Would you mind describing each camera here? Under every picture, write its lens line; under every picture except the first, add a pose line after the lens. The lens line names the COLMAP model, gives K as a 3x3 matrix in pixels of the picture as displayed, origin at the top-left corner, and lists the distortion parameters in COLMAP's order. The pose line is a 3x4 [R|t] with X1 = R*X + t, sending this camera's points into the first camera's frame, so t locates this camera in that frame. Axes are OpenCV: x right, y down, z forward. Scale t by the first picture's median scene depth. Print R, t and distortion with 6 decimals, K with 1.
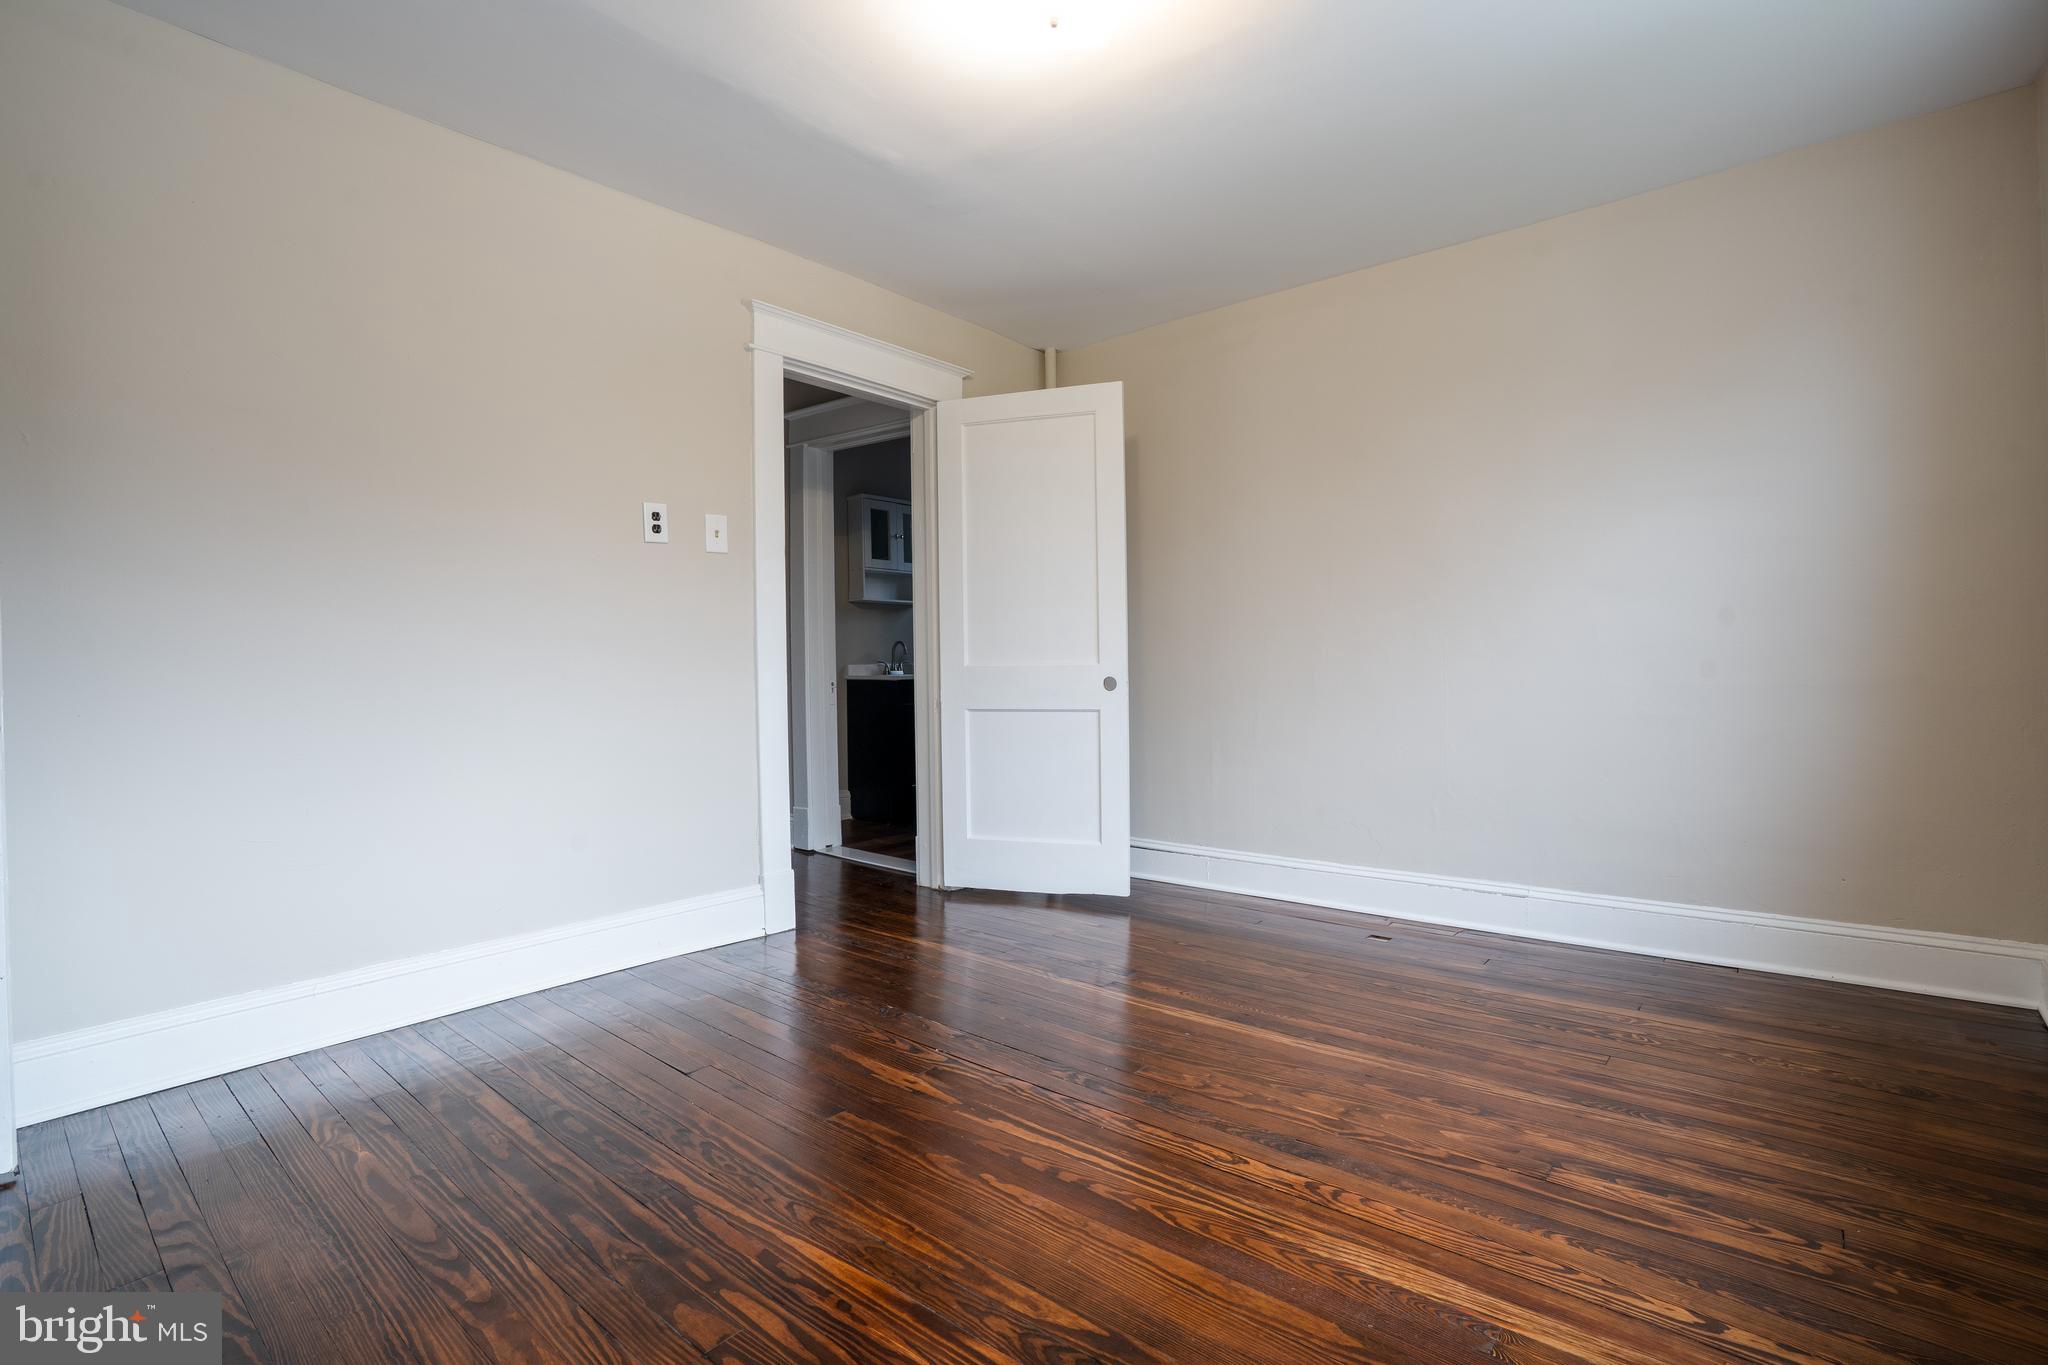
lens RADIAL K [[936.9, 0, 1033.8], [0, 936.9, 673.1], [0, 0, 1]] dist [-0.015922, 0.000639]
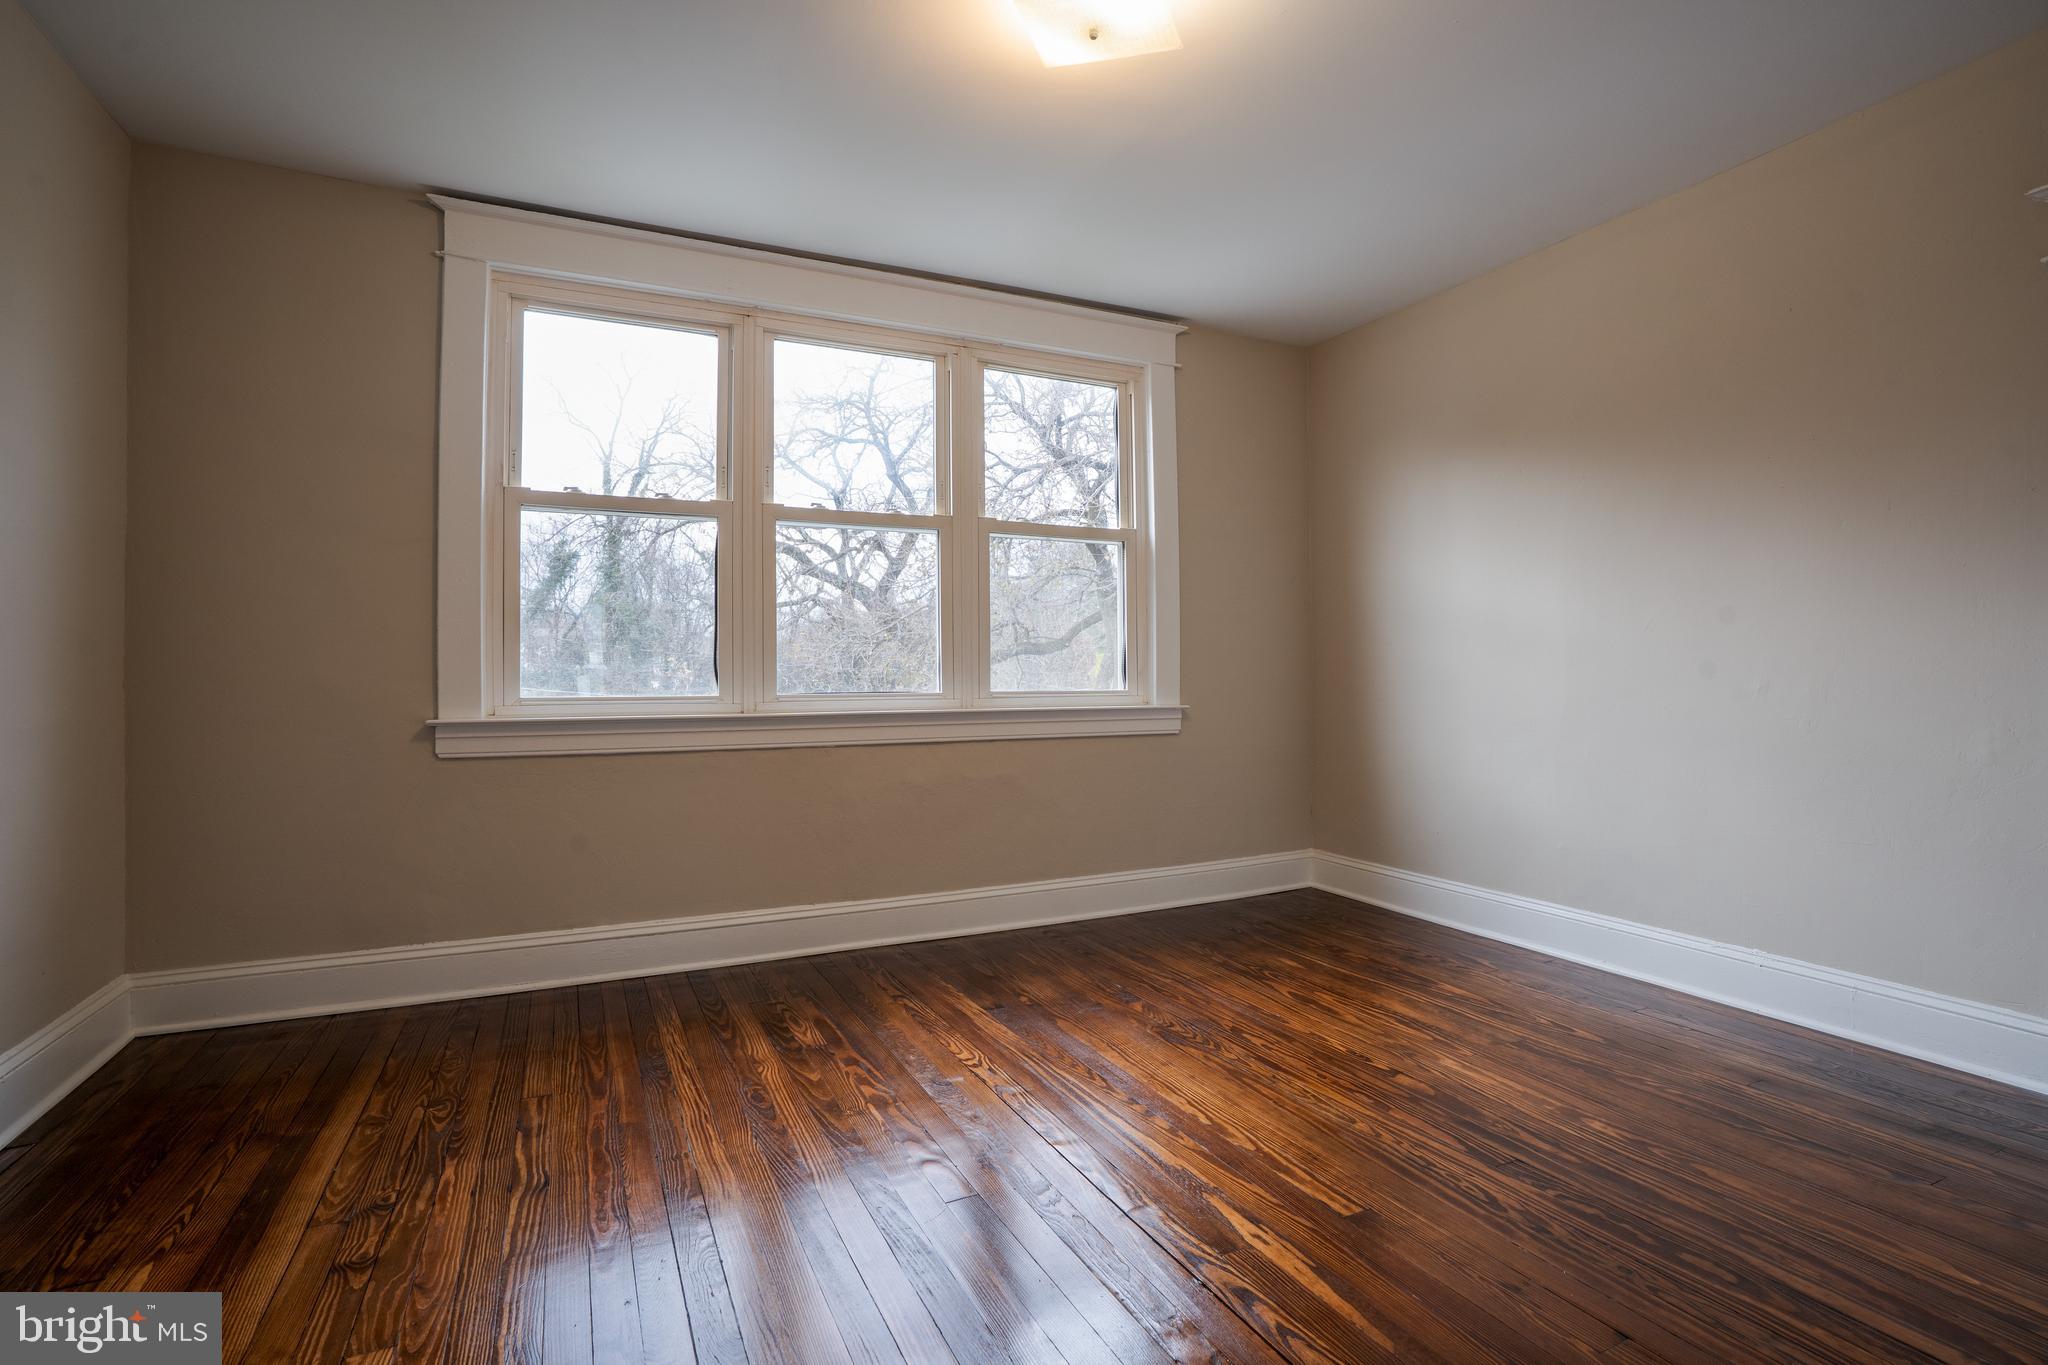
lens RADIAL K [[983.0, 0, 1024.0], [0, 983.0, 682.5], [0, 0, 1]] dist [-0.035497, 0.000227]
pose [[-0.910459, 0.023026, 0.412957, -0.328195], [0.022767, 0.999725, -0.005547, -0.001995], [-0.412972, 0.004352, -0.910733, 2.016759]]
